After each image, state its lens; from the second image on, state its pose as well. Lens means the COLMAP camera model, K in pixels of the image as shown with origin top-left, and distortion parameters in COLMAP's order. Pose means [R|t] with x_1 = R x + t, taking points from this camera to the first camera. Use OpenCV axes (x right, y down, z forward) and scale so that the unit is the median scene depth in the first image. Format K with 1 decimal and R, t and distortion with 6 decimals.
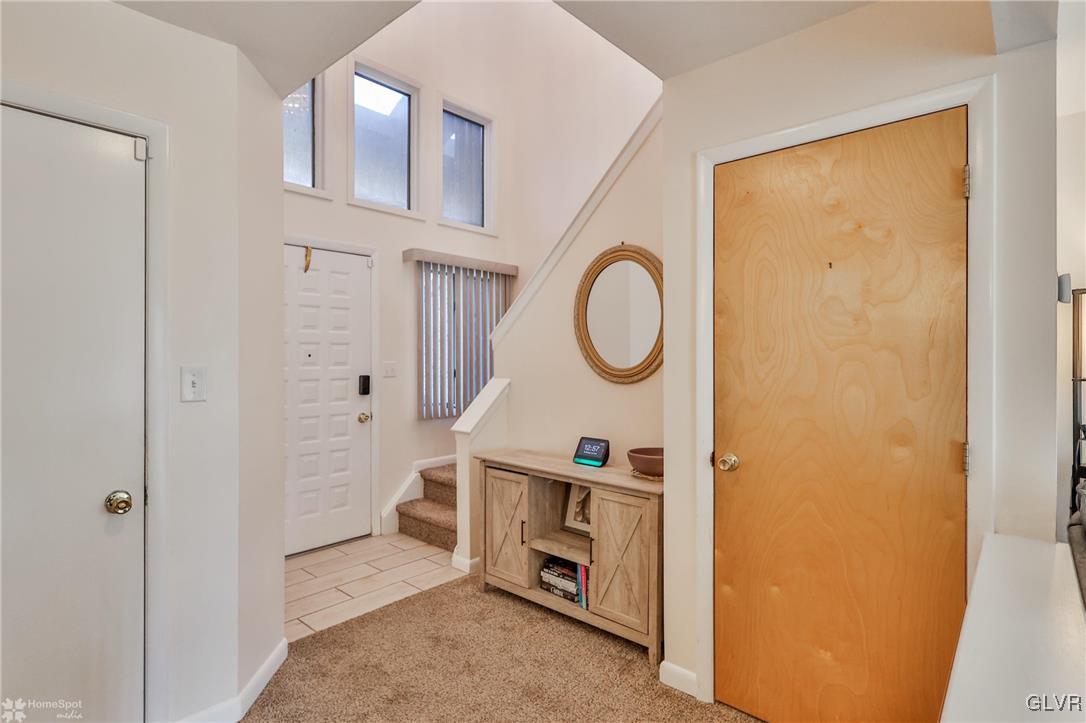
lens RADIAL K [[557.4, 0, 533.5], [0, 557.4, 353.5], [0, 0, 1]] dist [-0.000032, -0.000176]
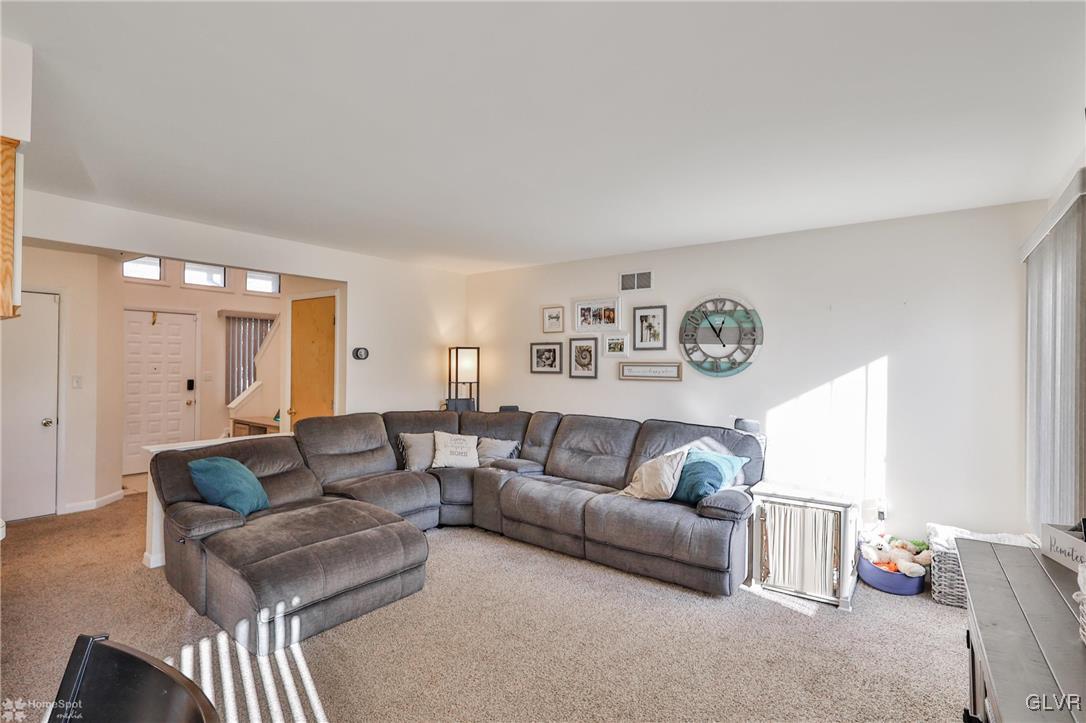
lens RADIAL K [[557.4, 0, 552.1], [0, 557.4, 361.1], [0, 0, 1]] dist [-0.000032, -0.000176]
pose [[0.994504, 0.012130, 0.103996, 0.720098], [-0.011850, 0.999924, -0.003310, -0.031406], [-0.104028, 0.002059, 0.994572, -0.994286]]
